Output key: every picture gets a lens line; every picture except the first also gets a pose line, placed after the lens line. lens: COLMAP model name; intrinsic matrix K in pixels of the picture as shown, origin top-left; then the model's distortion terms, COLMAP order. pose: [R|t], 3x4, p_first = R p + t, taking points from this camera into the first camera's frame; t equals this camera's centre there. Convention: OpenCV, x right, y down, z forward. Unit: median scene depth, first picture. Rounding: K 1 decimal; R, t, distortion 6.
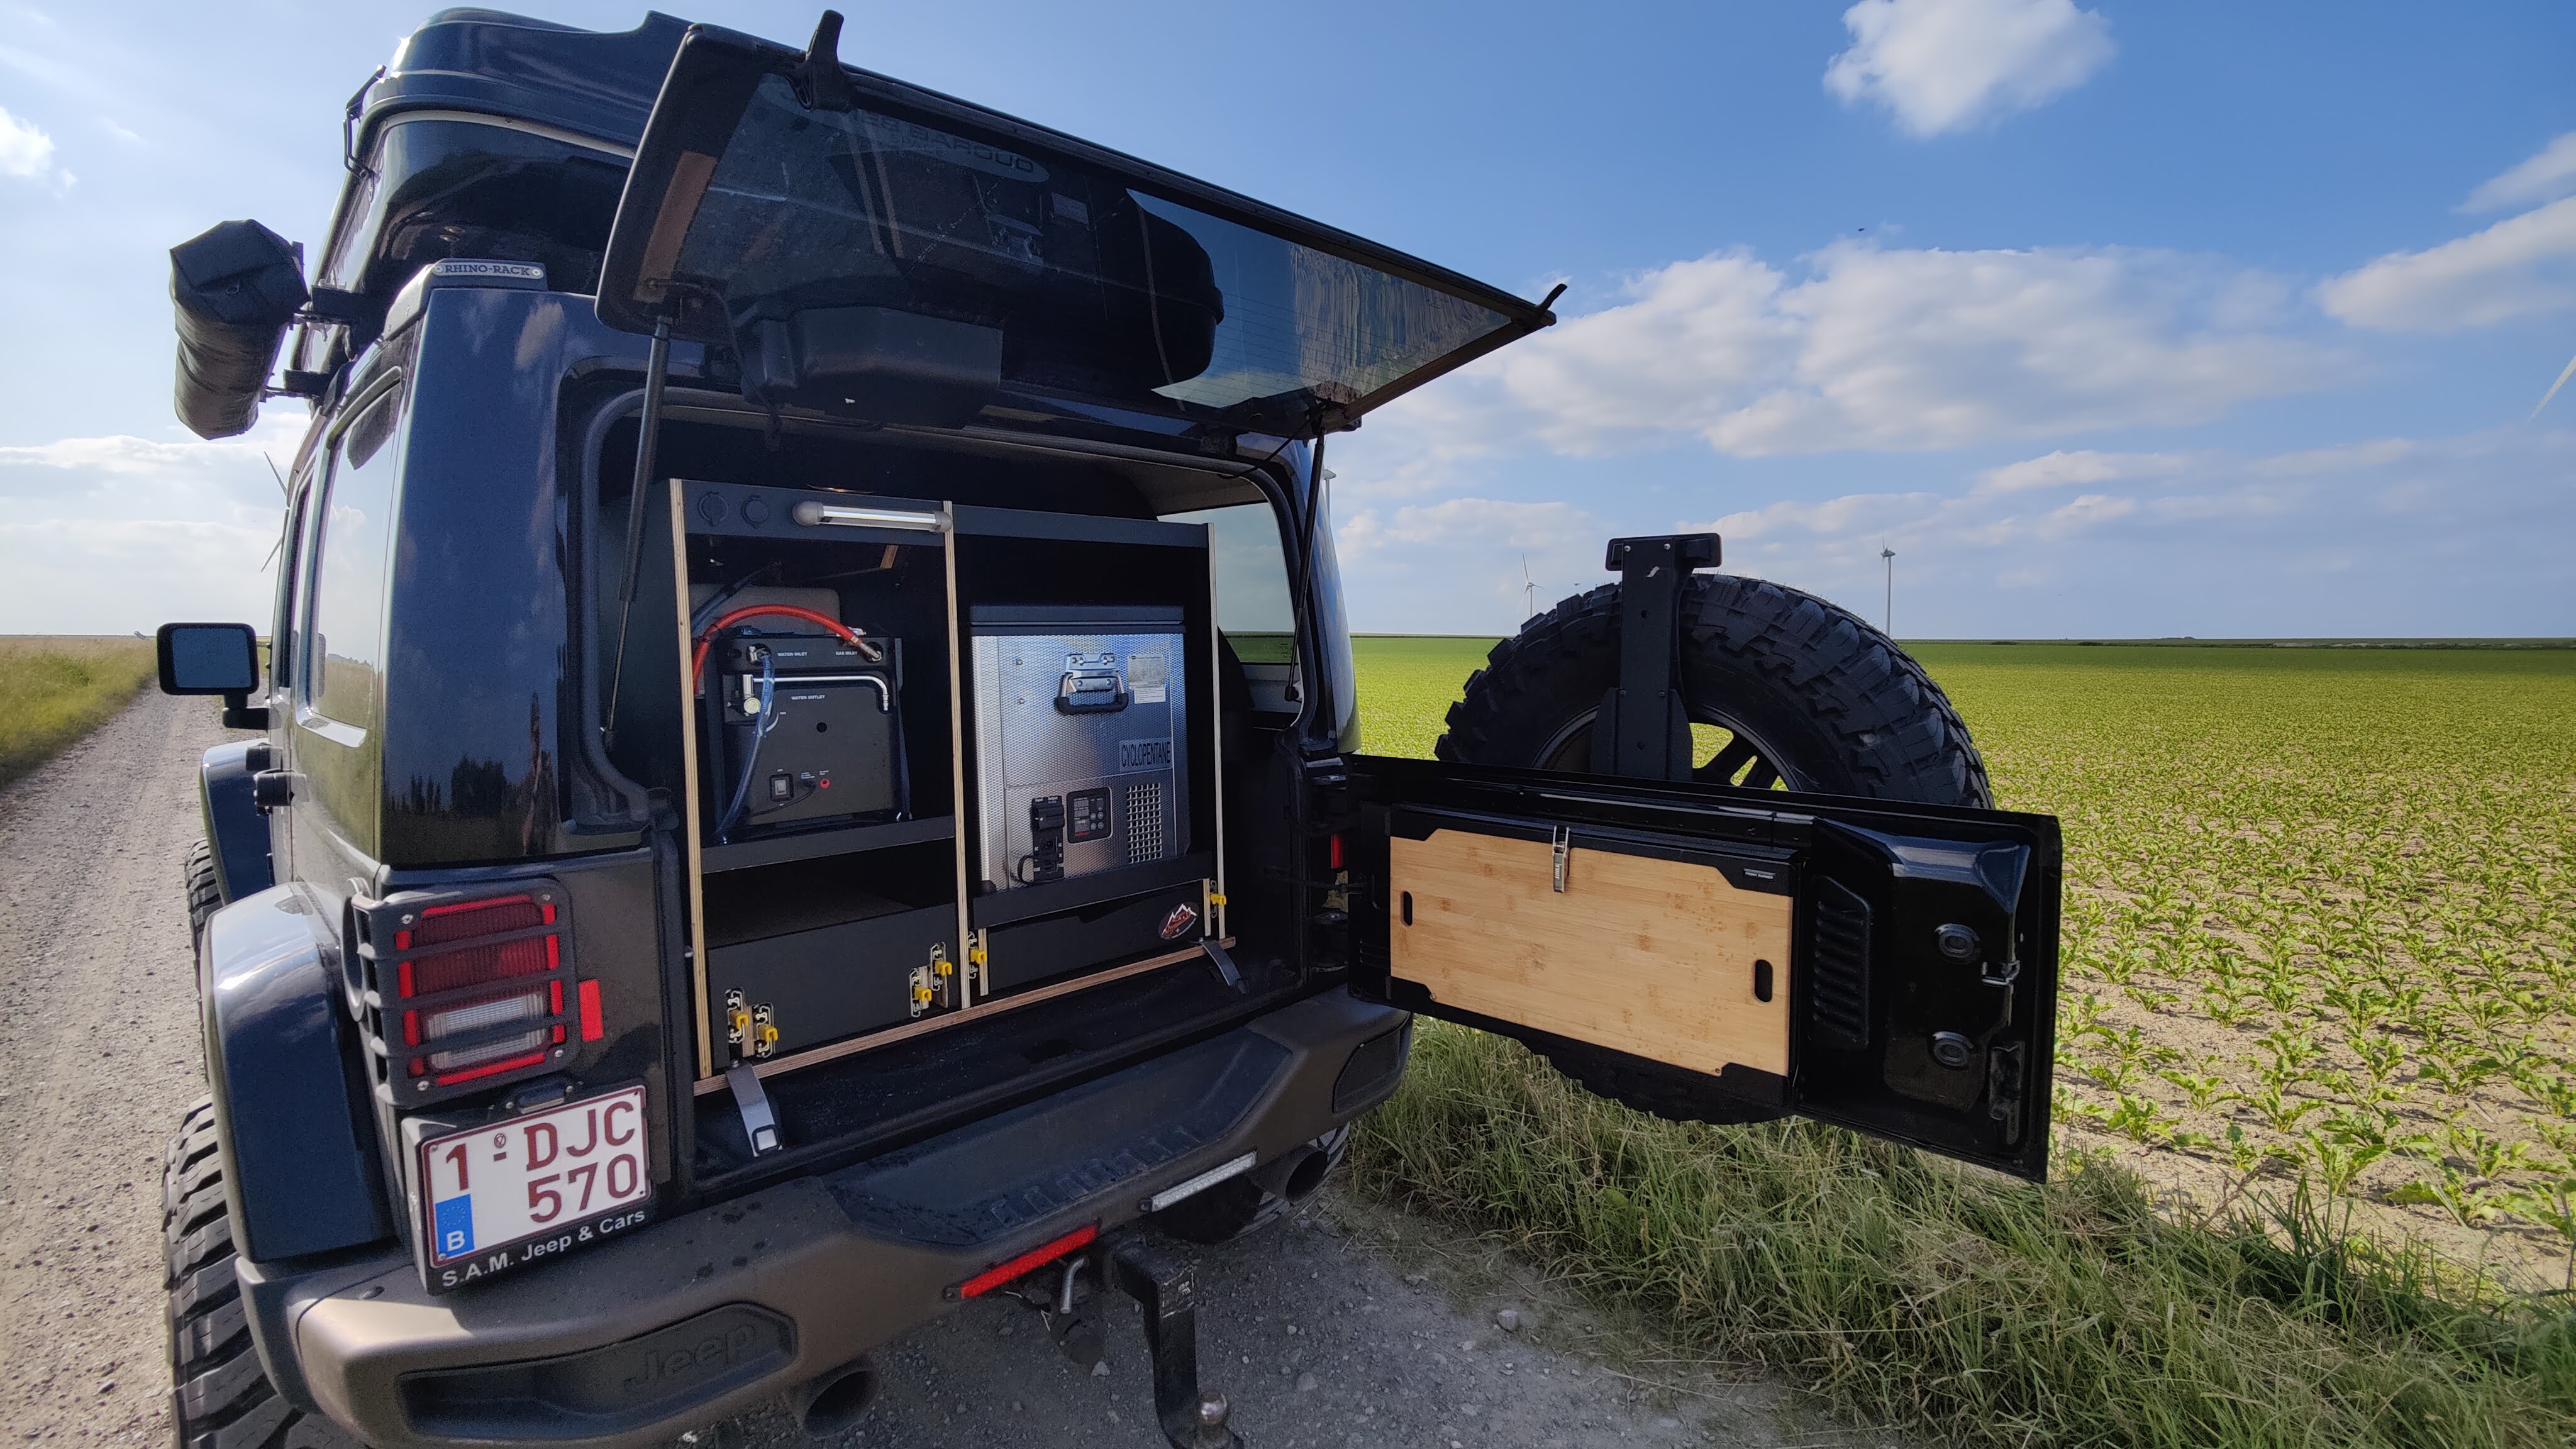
lens RADIAL K [[1125.7, 0, 1292.2], [0, 1125.7, 711.7], [0, 0, 1]] dist [0.012338, -0.009869]
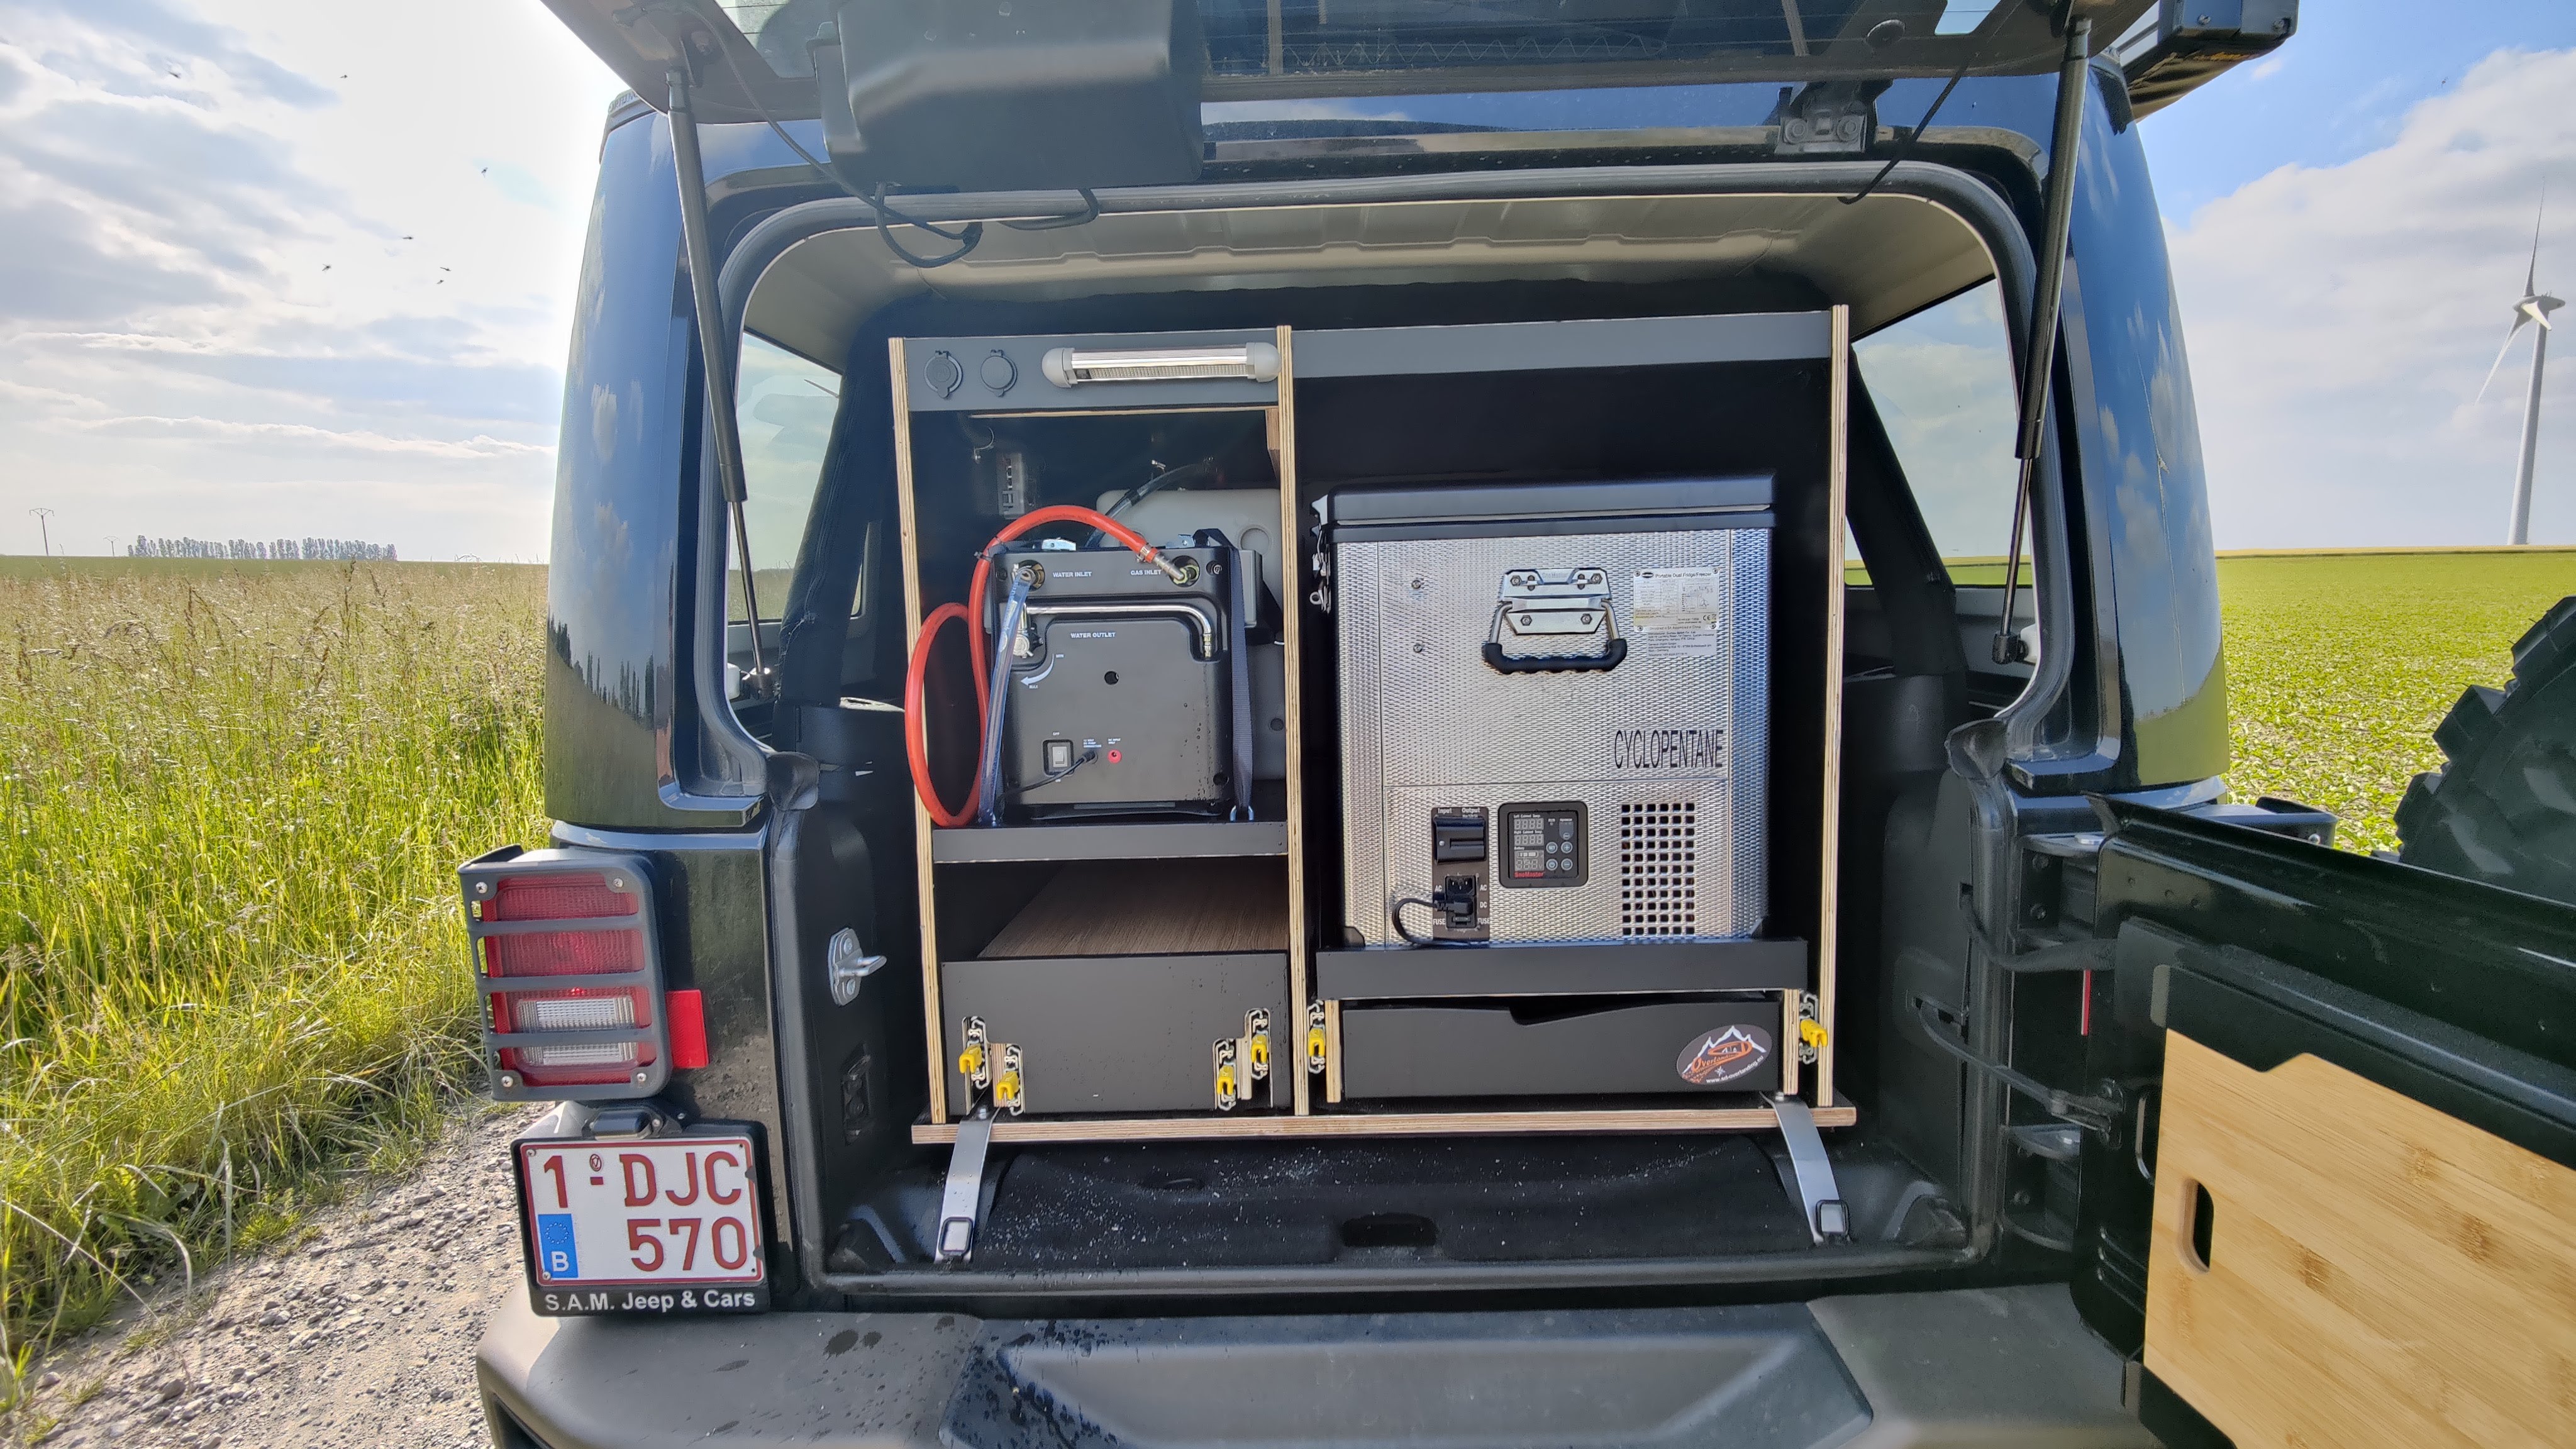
lens RADIAL K [[1125.7, 0, 1291.4], [0, 1125.7, 707.4], [0, 0, 1]] dist [0.012338, -0.009869]
pose [[0.700803, 0.070995, -0.709813, 0.157928], [-0.030089, 0.997092, 0.070021, -0.019316], [0.712720, -0.027713, 0.700901, 0.560130]]
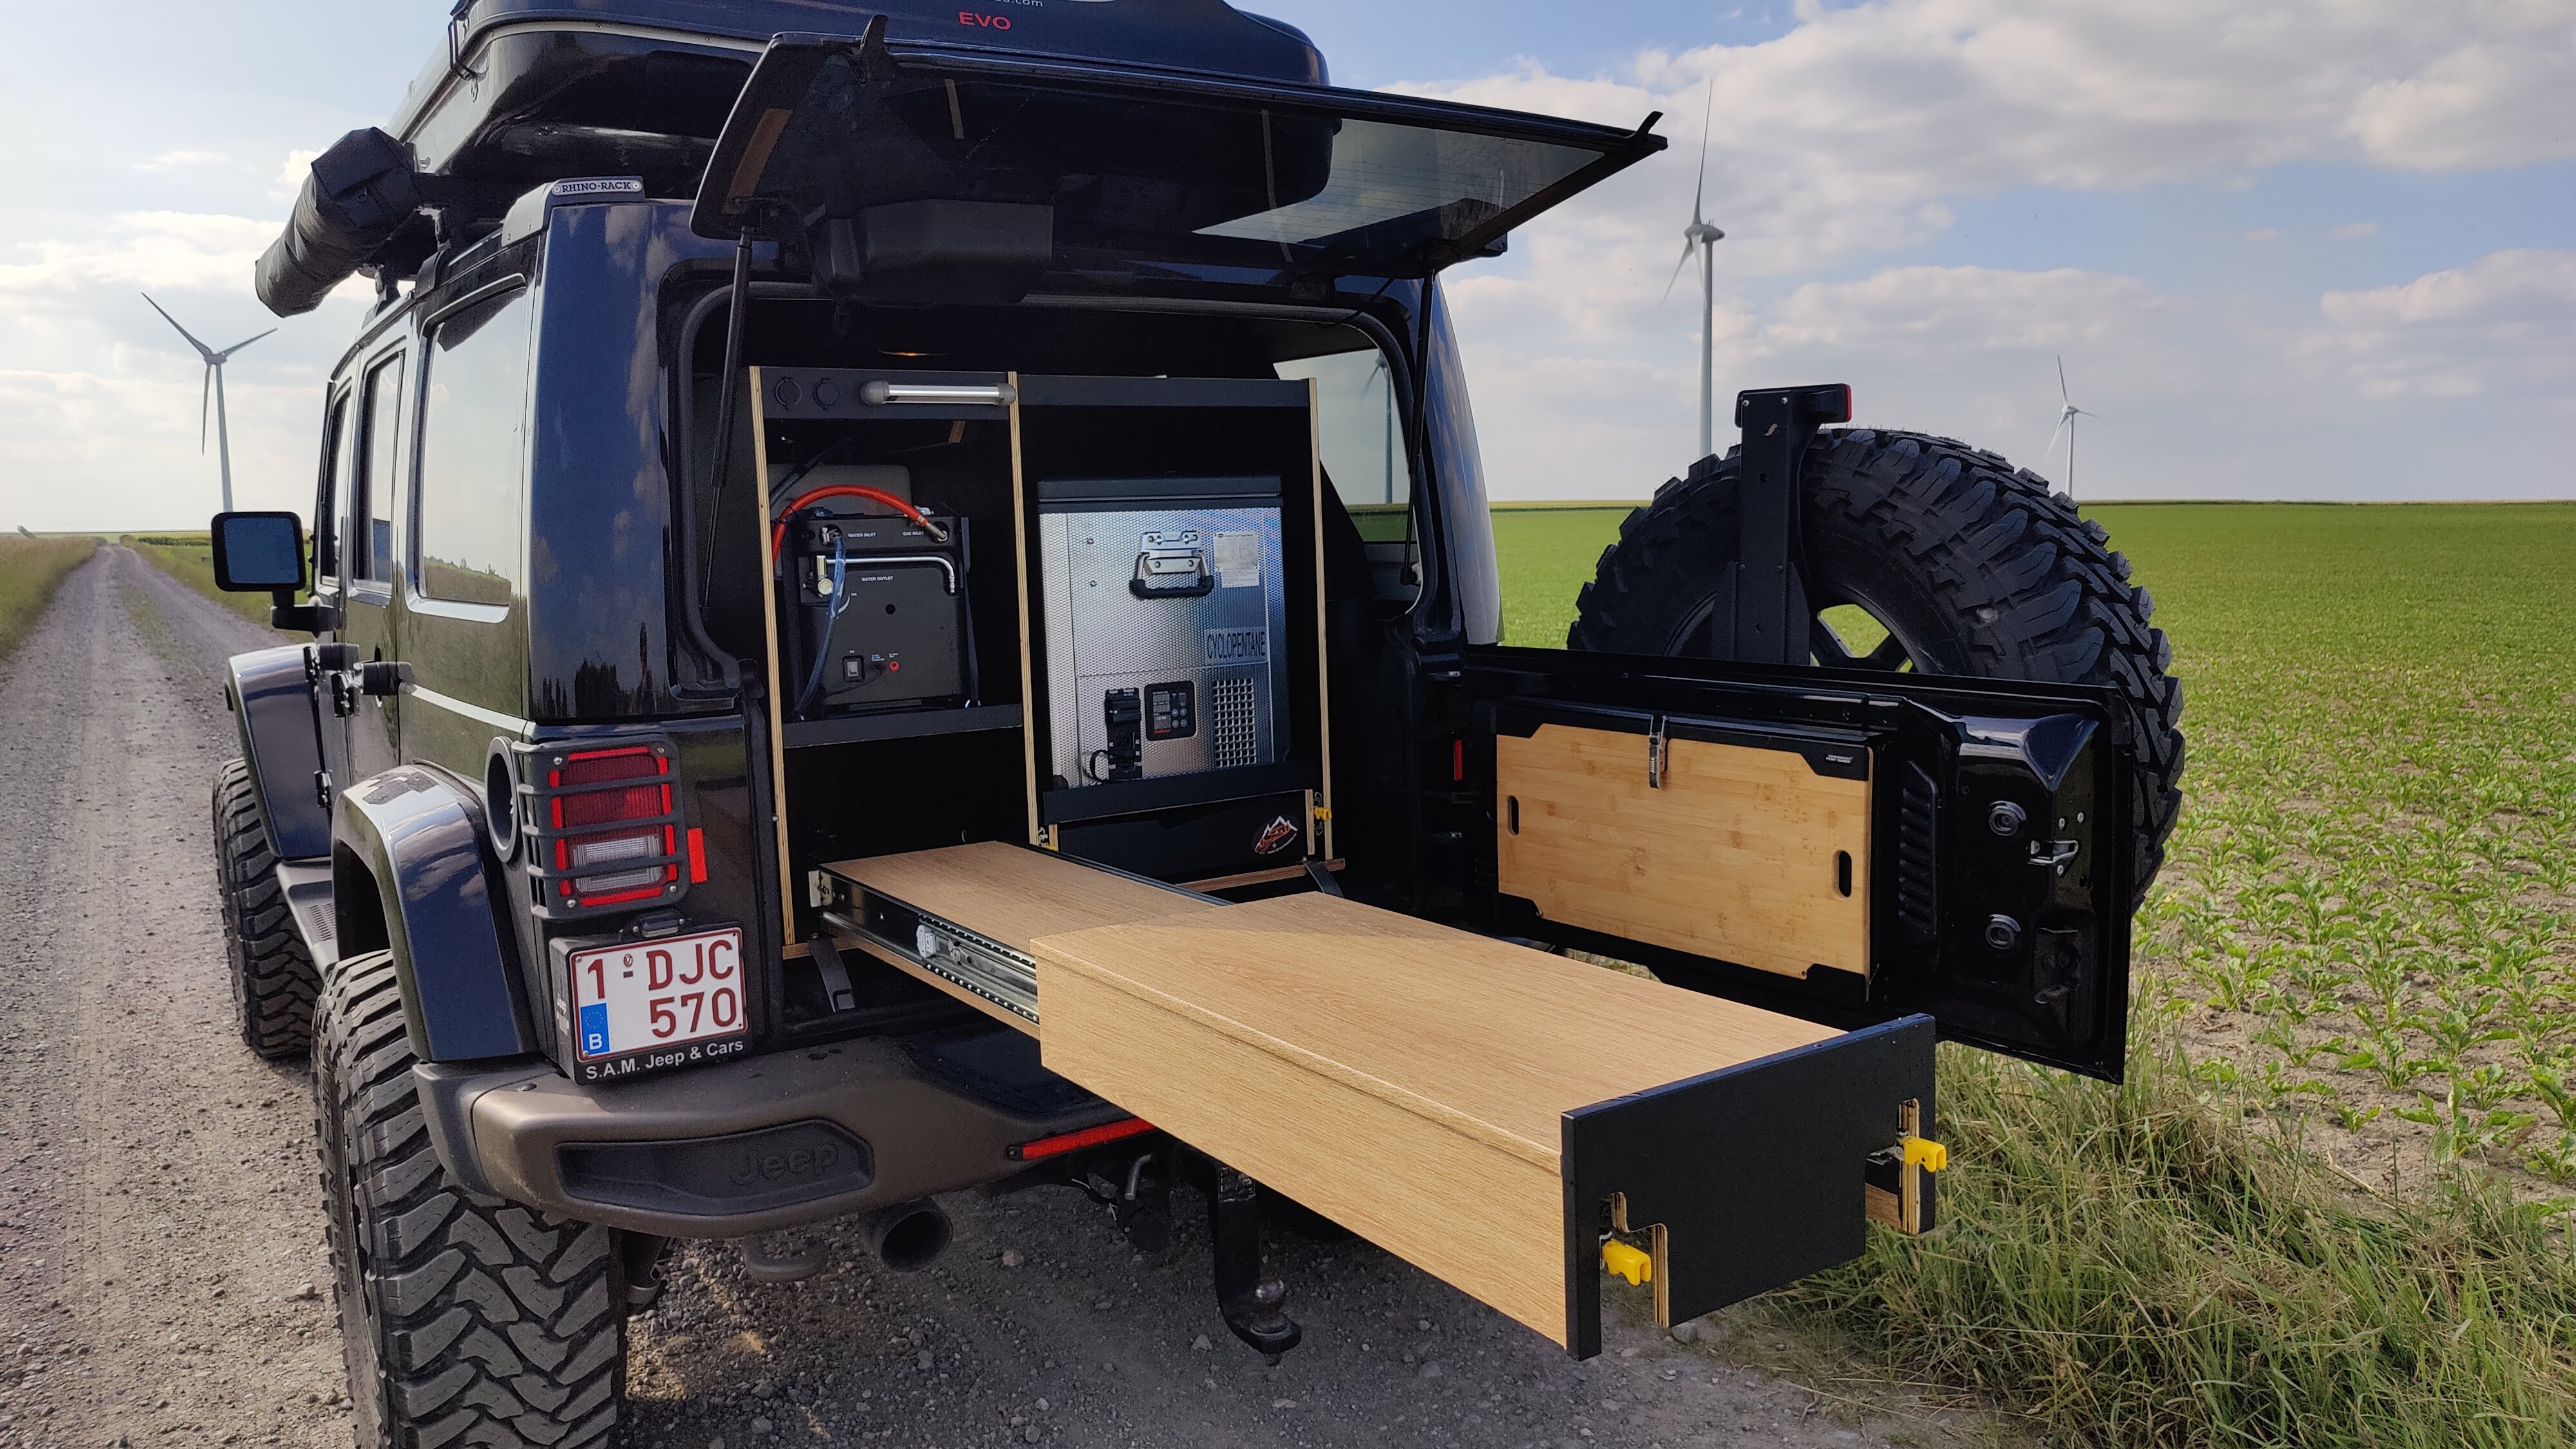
lens RADIAL K [[1831.8, 0, 1289.7], [0, 1831.8, 731.9], [0, 0, 1]] dist [0.012113, -0.006413]
pose [[0.981209, 0.008214, -0.192773, 0.224787], [0.002087, 0.998583, 0.053171, 0.034959], [0.192936, -0.052574, 0.979802, -0.486630]]
